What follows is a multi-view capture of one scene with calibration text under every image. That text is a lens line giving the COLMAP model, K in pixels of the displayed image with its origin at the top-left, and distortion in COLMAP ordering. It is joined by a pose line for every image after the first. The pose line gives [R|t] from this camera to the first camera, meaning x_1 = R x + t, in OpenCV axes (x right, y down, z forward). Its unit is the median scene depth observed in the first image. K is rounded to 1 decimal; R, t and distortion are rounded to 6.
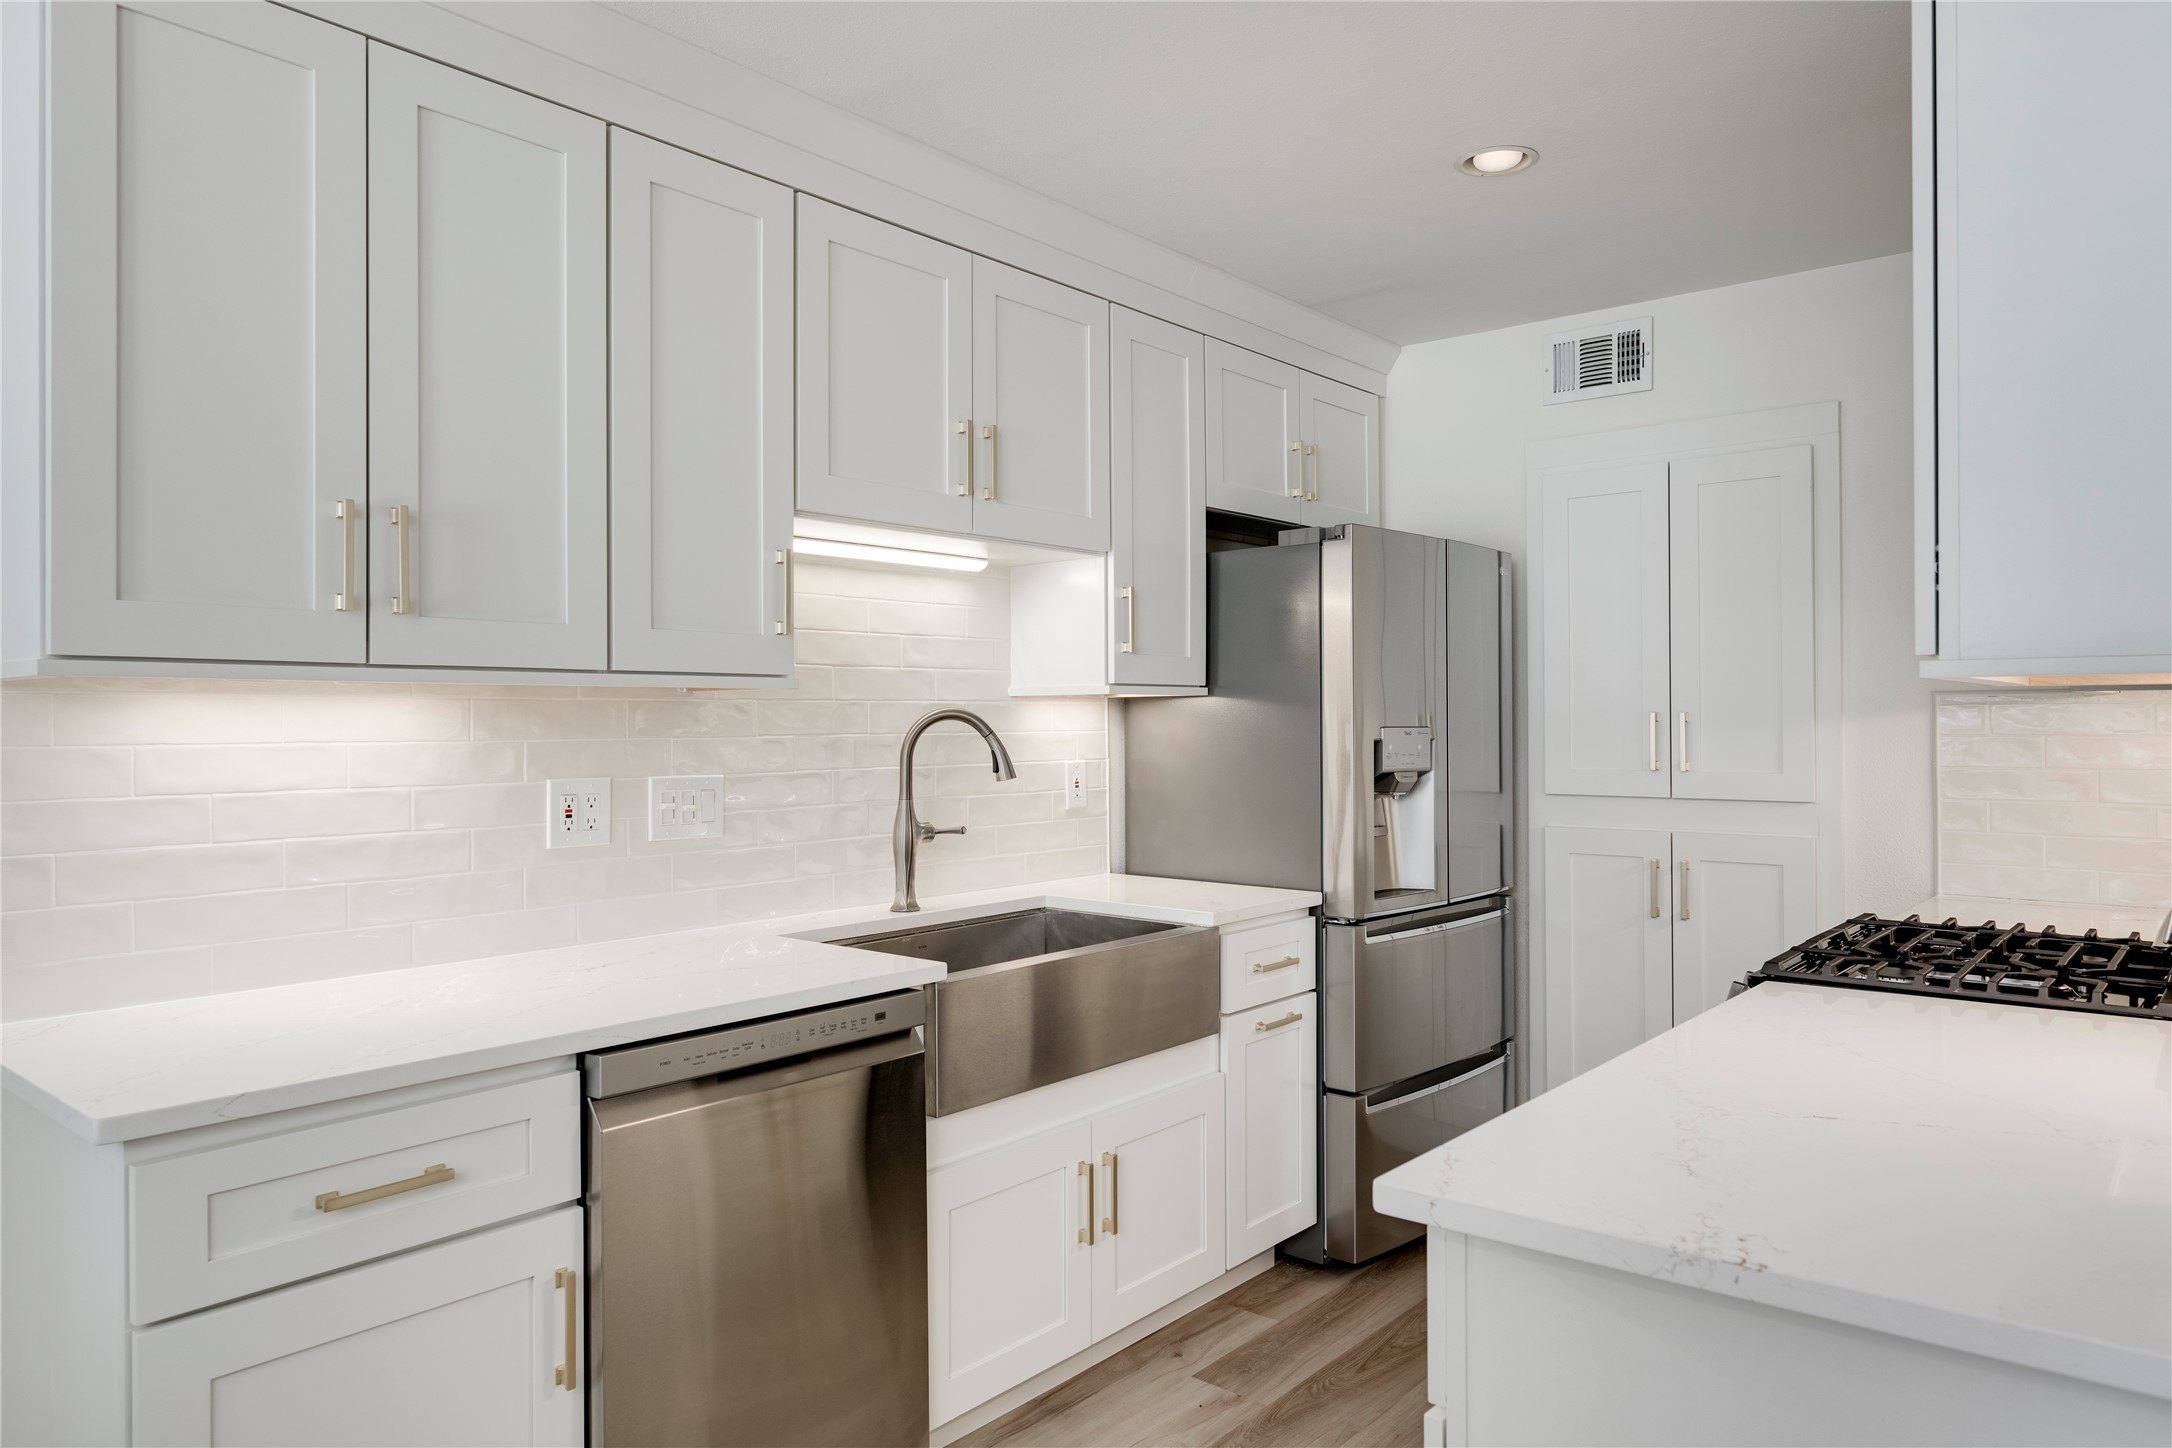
lens RADIAL K [[1410.1, 0, 1089.5], [0, 1410.1, 717.6], [0, 0, 1]] dist [-0.004248, -0.000449]
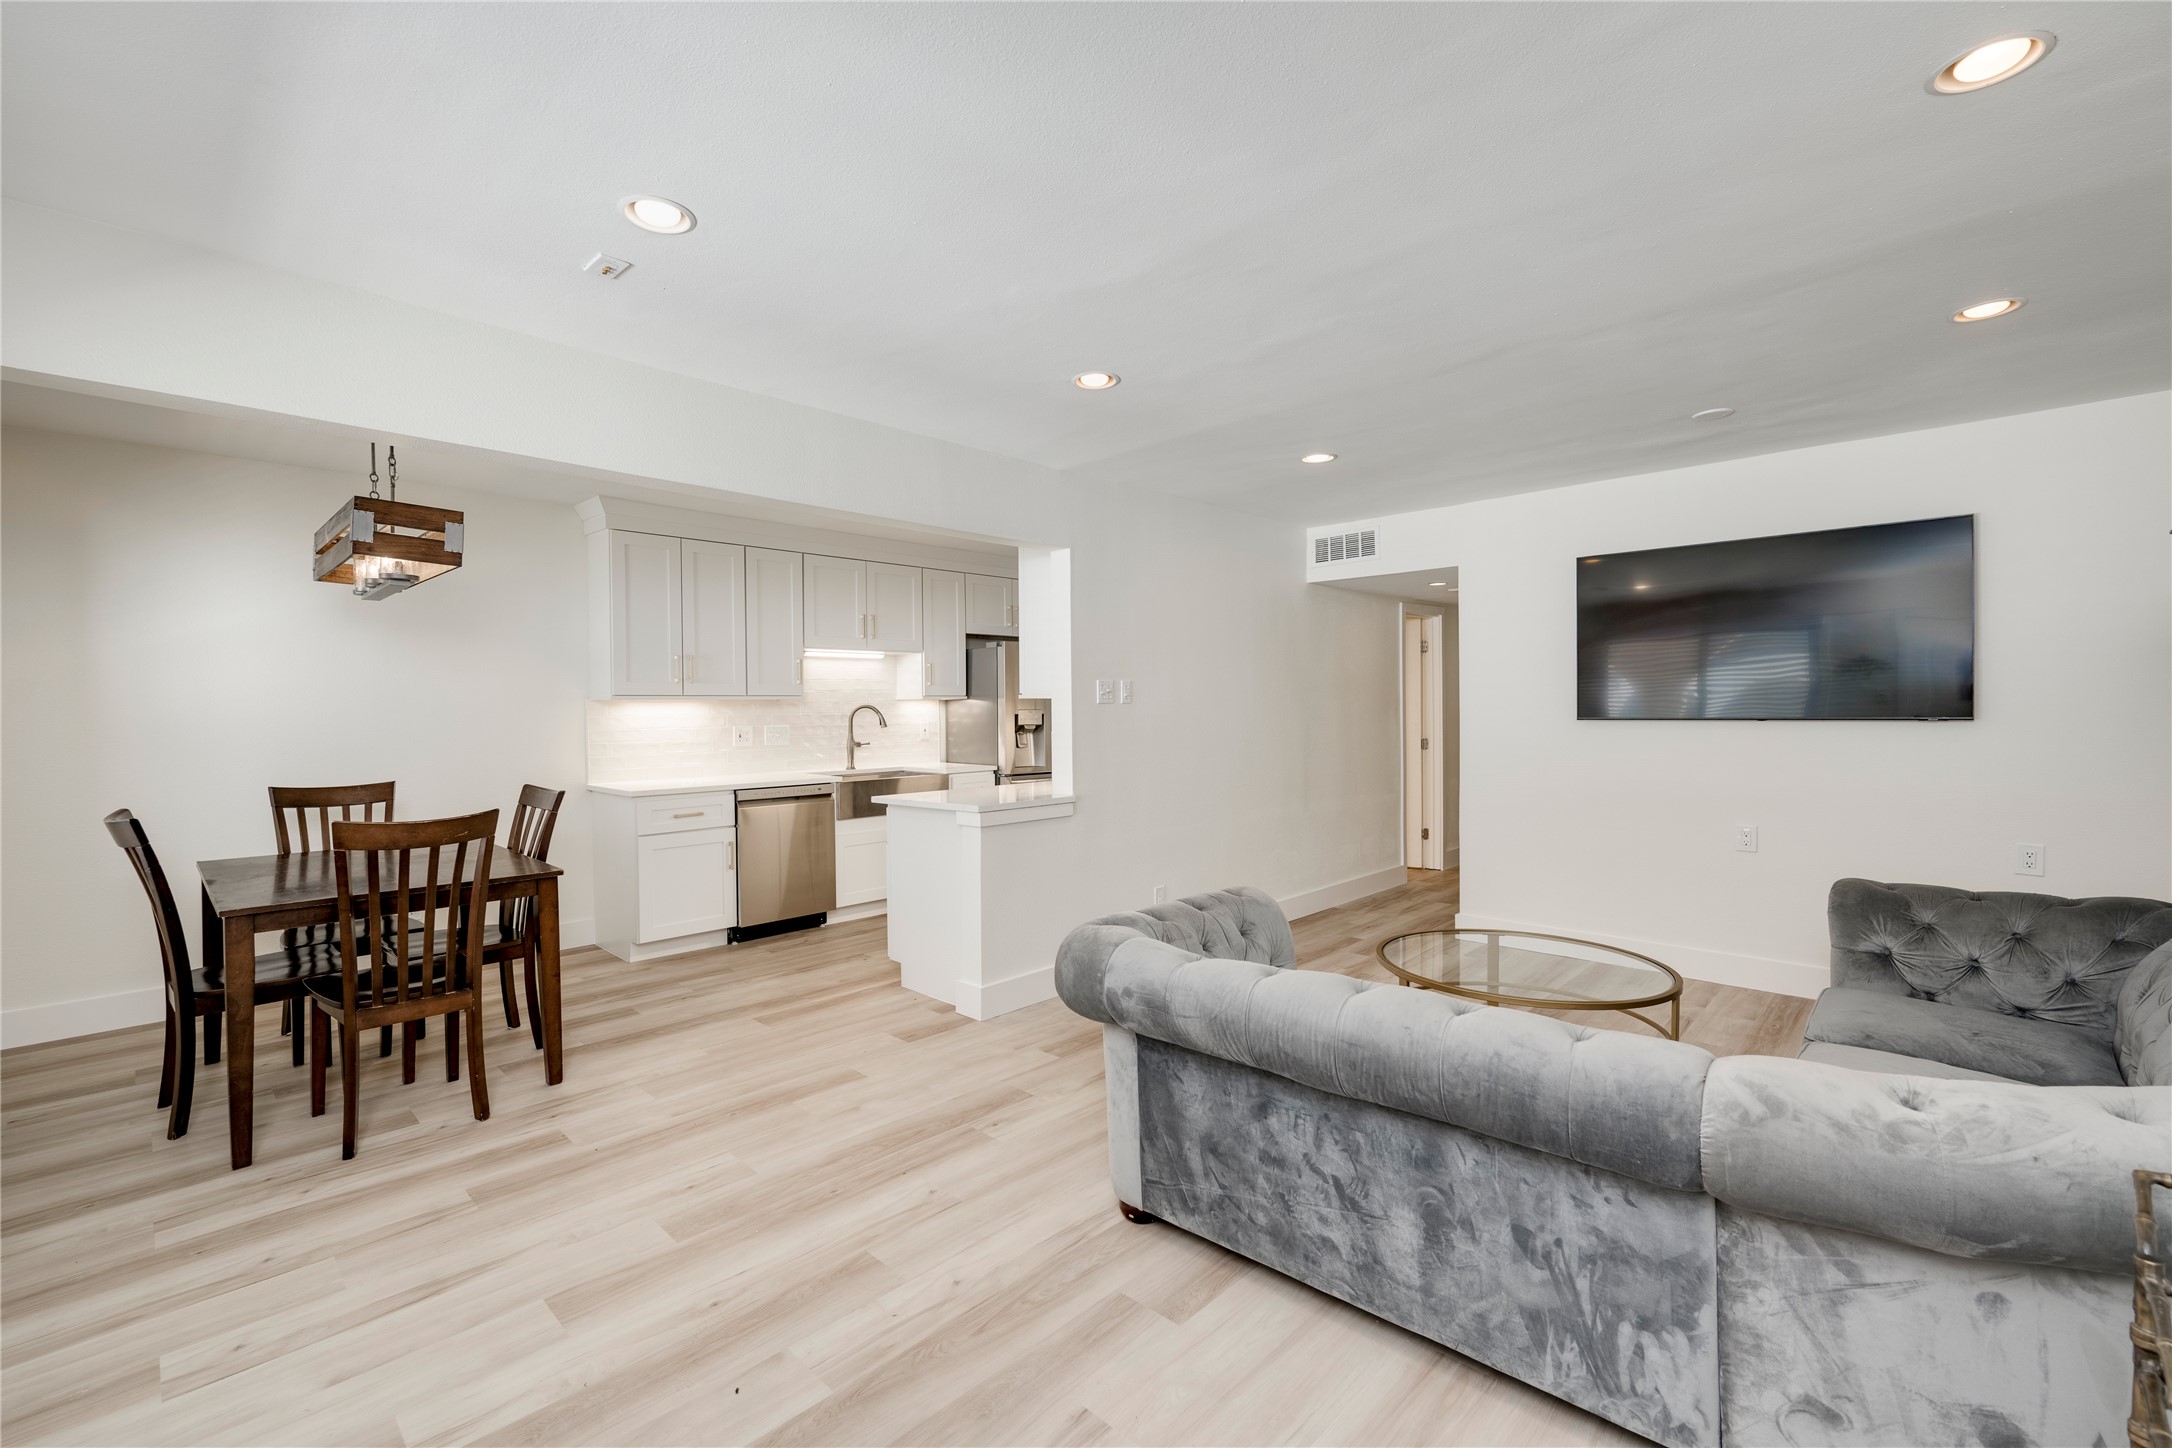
lens RADIAL K [[916.9, 0, 1086.8], [0, 916.9, 714.5], [0, 0, 1]] dist [0.000186, 0.000026]
pose [[0.998765, -0.004884, -0.049436, 0.477989], [0.005477, 0.999915, 0.011866, -0.005272], [0.049374, -0.012122, 0.998707, -0.969058]]
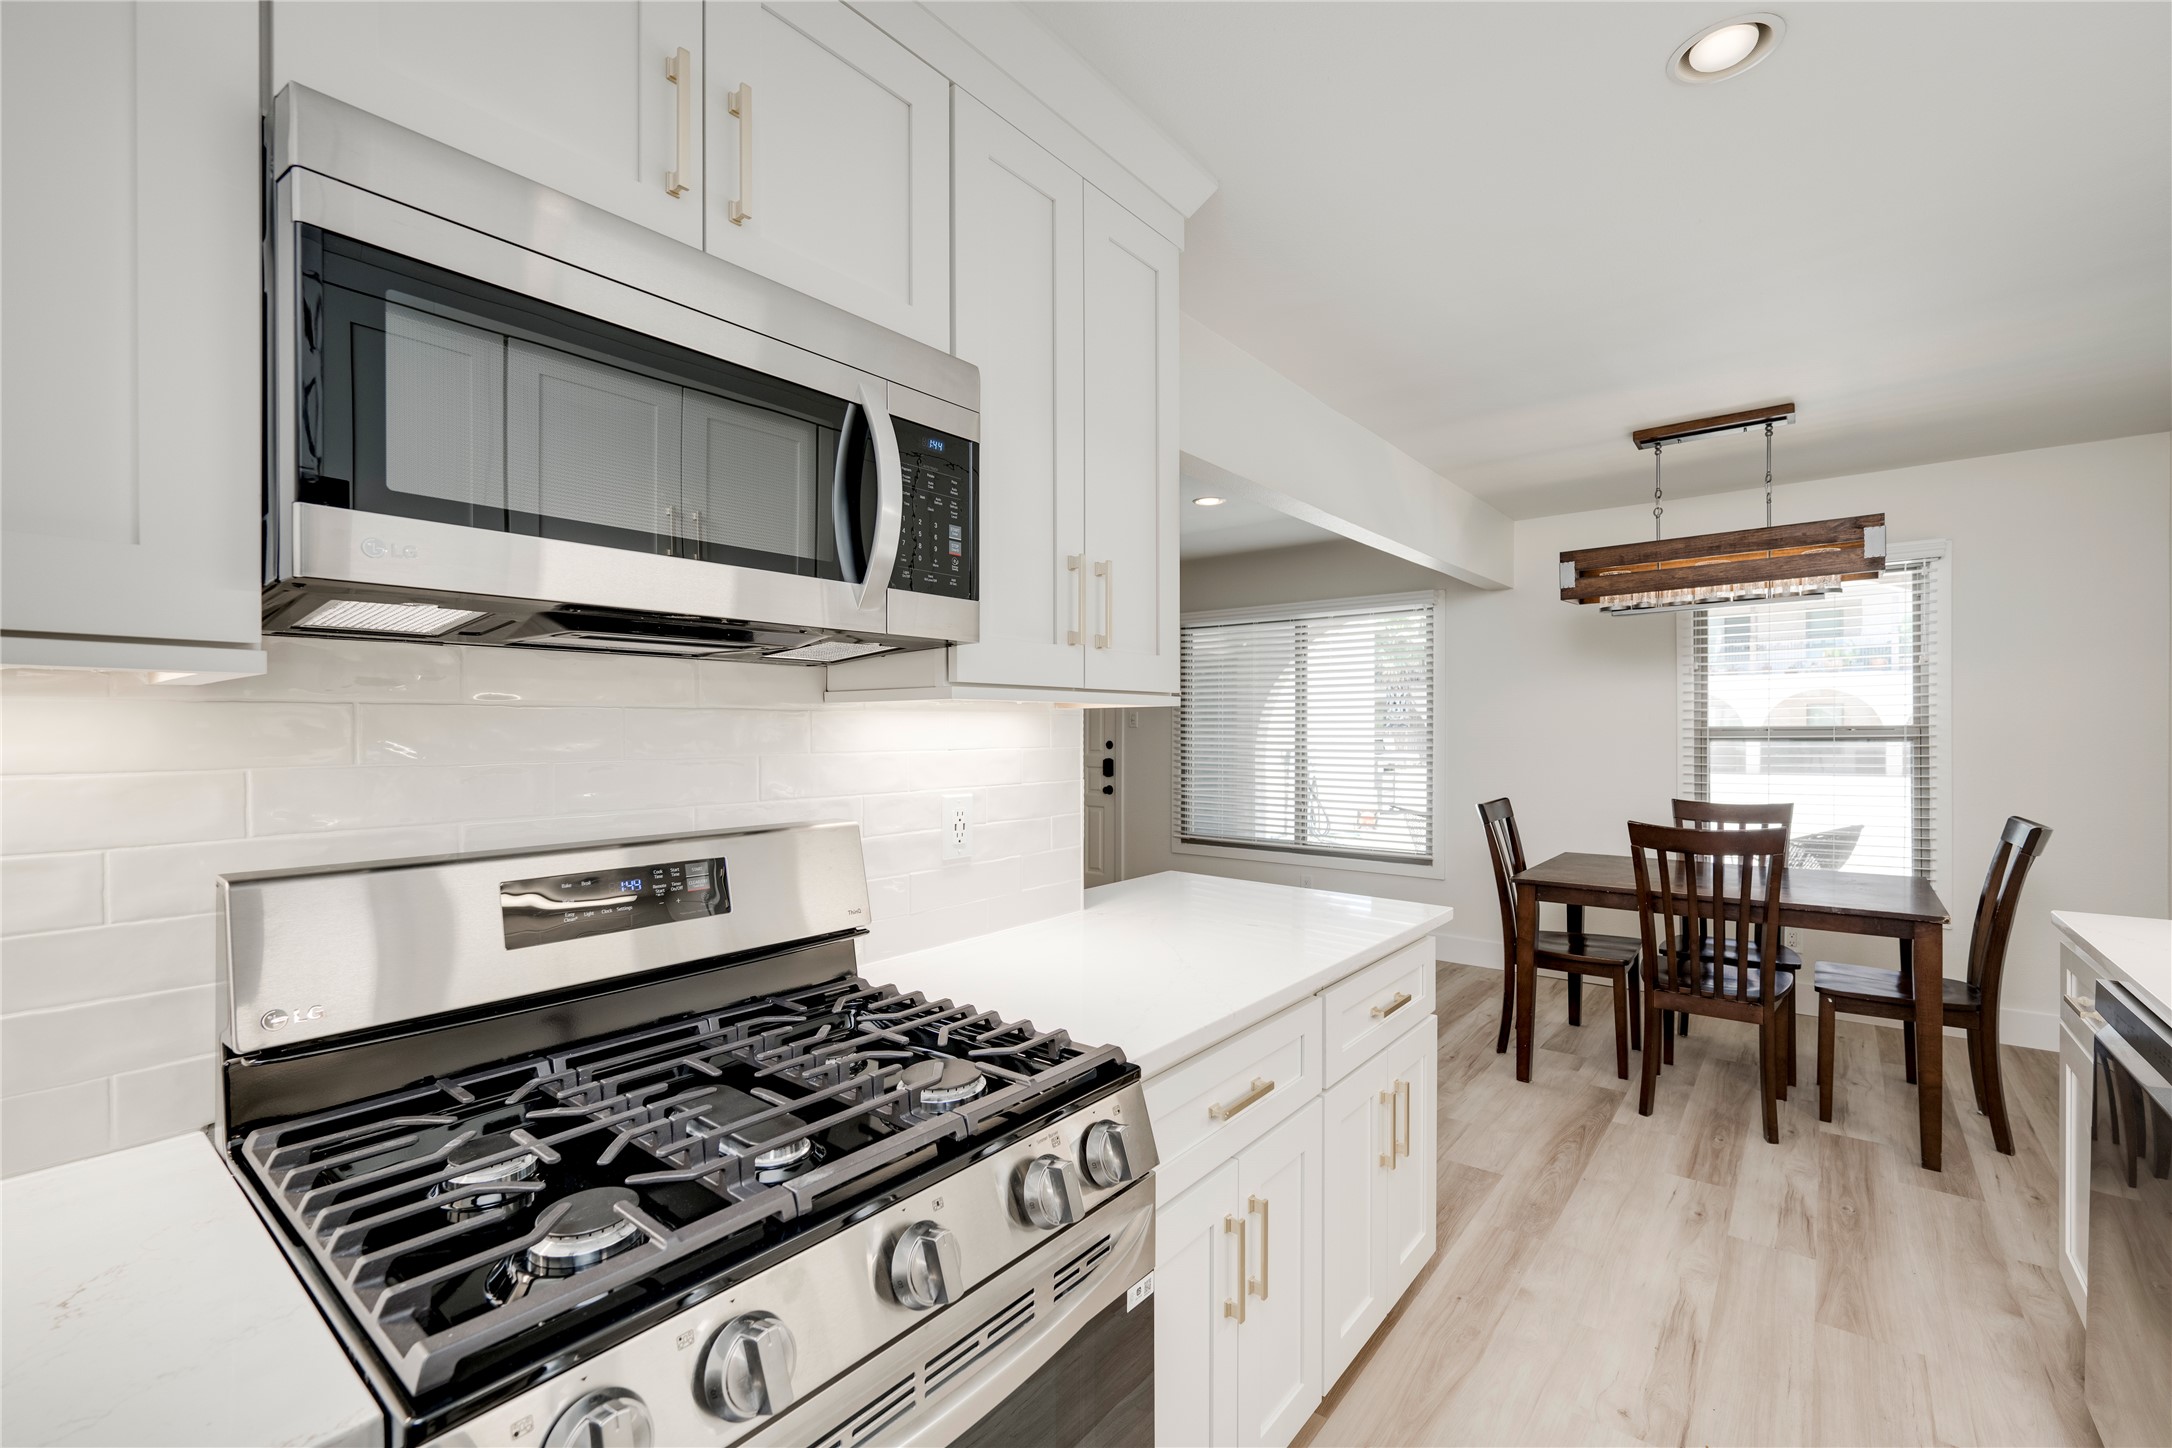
lens RADIAL K [[917.6, 0, 1094.3], [0, 917.6, 736.2], [0, 0, 1]] dist [-0.001421, 0.000215]
pose [[-0.999460, 0.006176, -0.032279, 0.369650], [0.006068, 0.999976, 0.003461, 0.001363], [0.032299, 0.003263, -0.999473, 1.098834]]
